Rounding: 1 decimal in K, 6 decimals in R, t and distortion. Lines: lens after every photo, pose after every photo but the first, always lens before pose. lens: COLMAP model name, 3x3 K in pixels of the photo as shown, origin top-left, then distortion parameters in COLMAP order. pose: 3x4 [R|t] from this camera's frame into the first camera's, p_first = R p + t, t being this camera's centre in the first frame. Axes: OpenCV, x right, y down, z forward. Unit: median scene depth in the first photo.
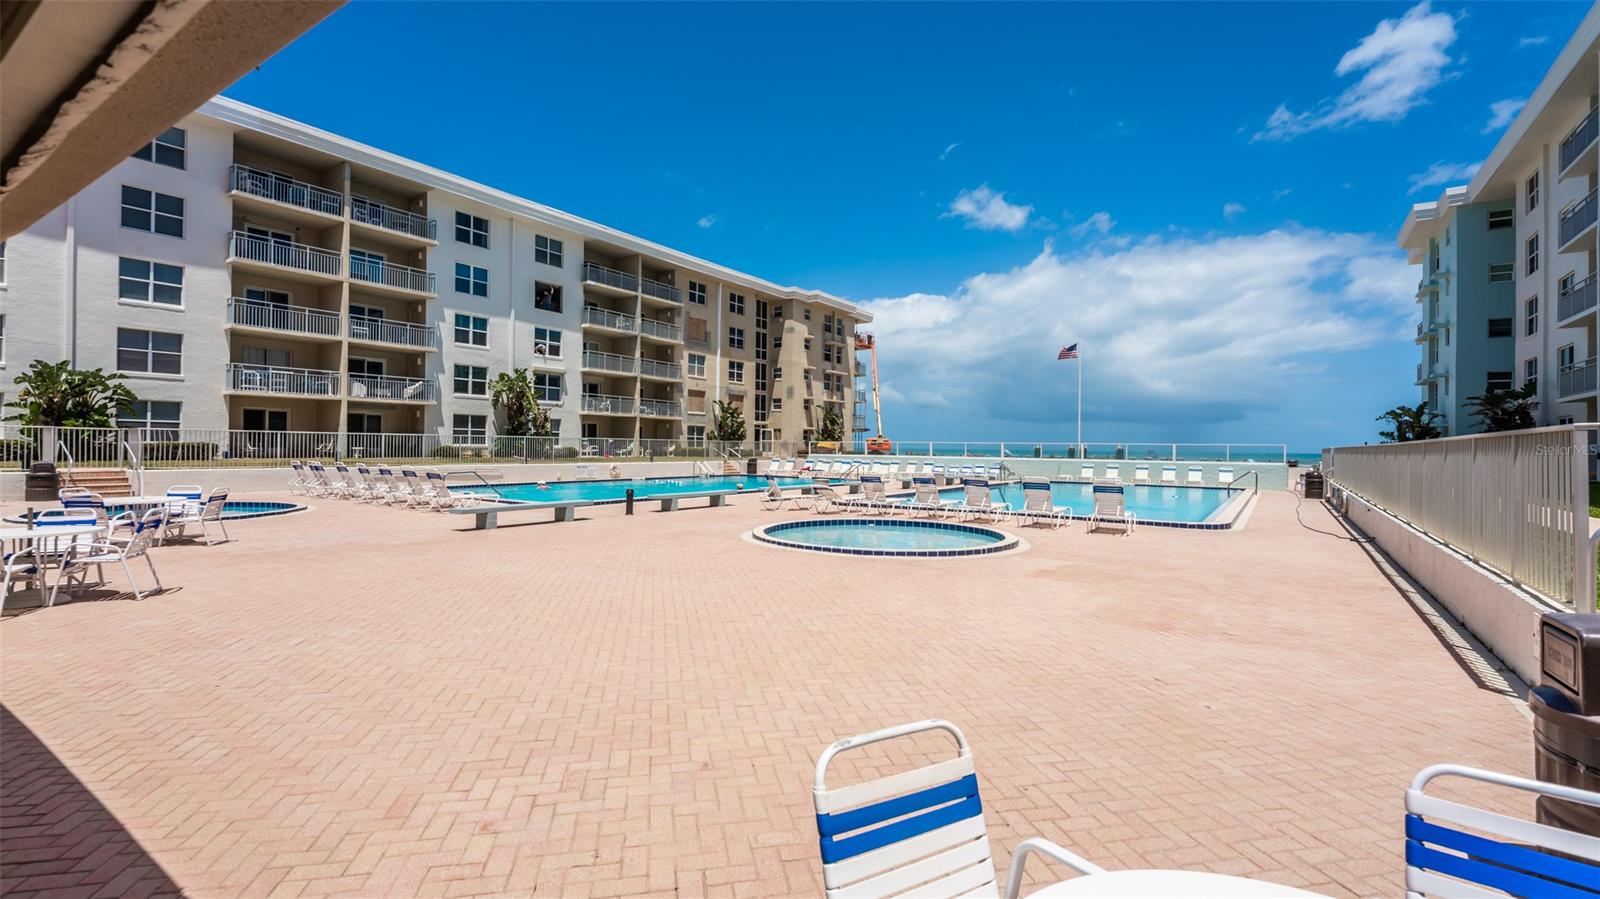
lens RADIAL K [[703.5, 0, 800.0], [0, 703.5, 449.5], [0, 0, 1]] dist [0.034080, -0.000219]
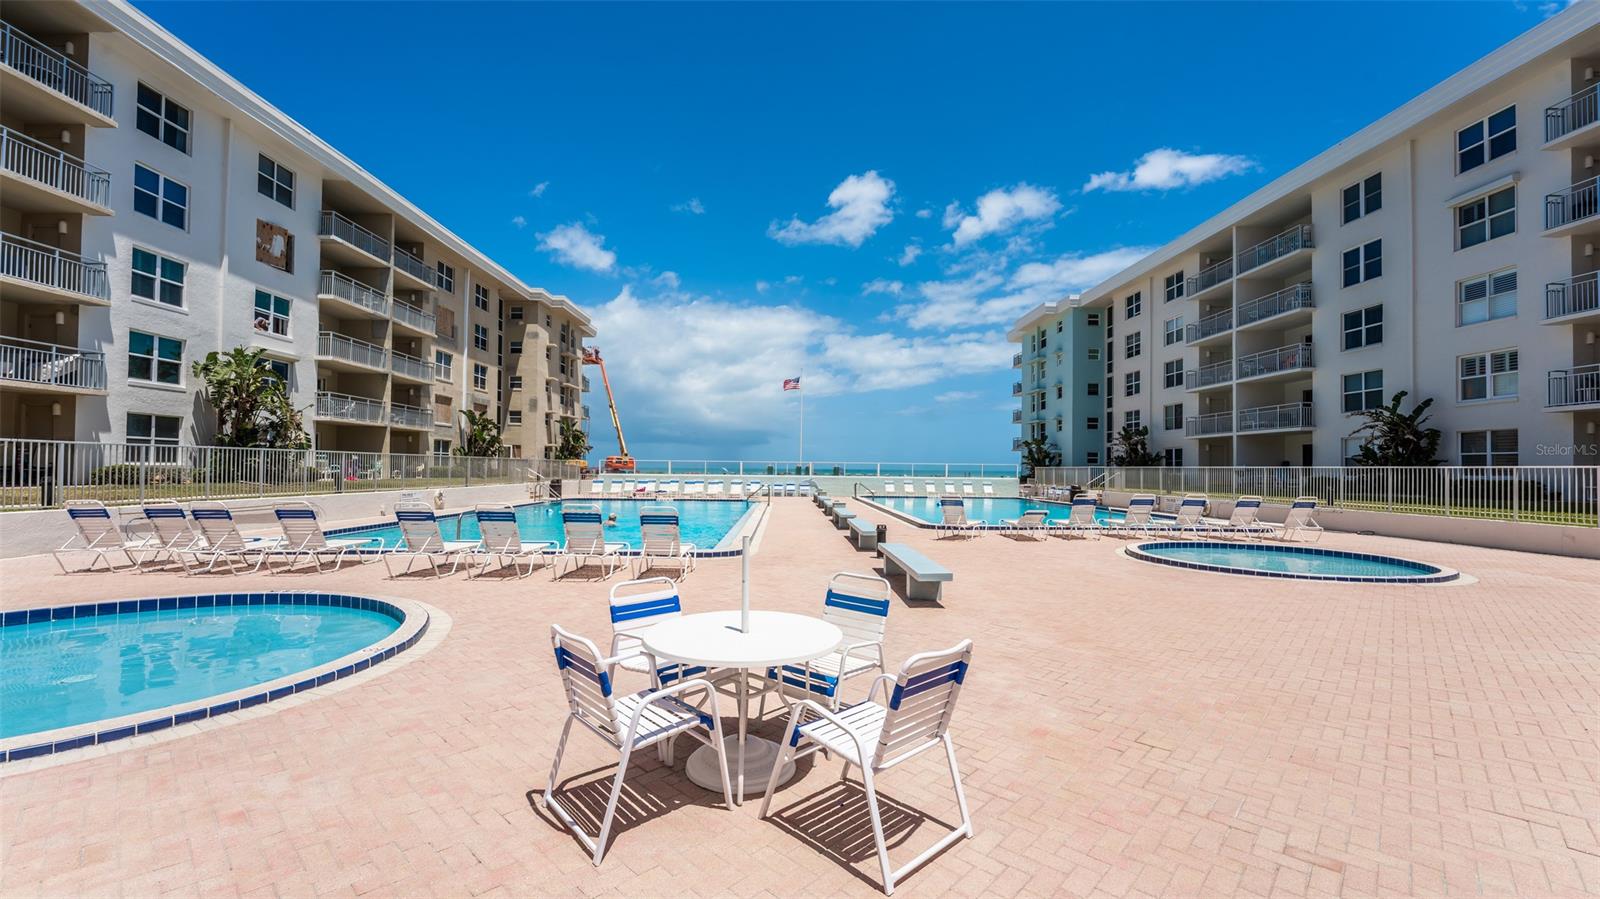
lens RADIAL K [[631.2, 0, 791.4], [0, 631.2, 471.4], [0, 0, 1]] dist [-0.020452, 0.000148]
pose [[0.824456, -0.005352, 0.565901, -0.264587], [0.001707, 0.999974, 0.006970, -0.001505], [-0.565923, -0.004780, 0.824444, 0.203782]]
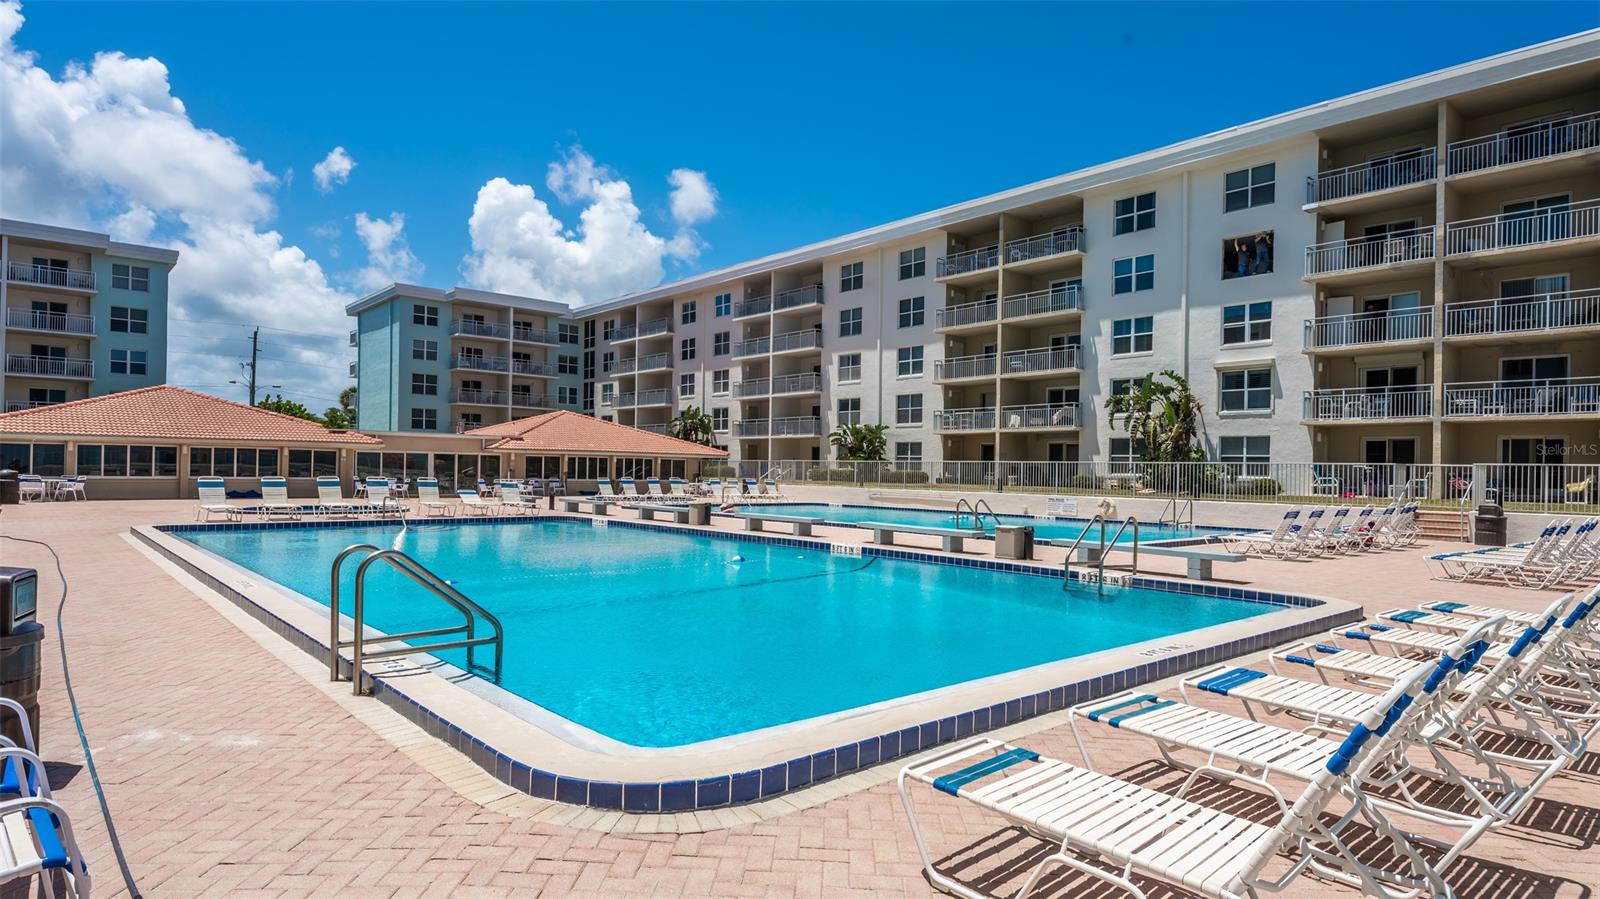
lens RADIAL K [[831.5, 0, 800.0], [0, 831.5, 449.5], [0, 0, 1]] dist [0.037171, 0.000103]
pose [[-0.222419, -0.033645, -0.974370, 0.474474], [-0.019558, 0.999357, -0.030044, 0.000391], [0.974755, 0.012374, -0.222934, 0.712137]]
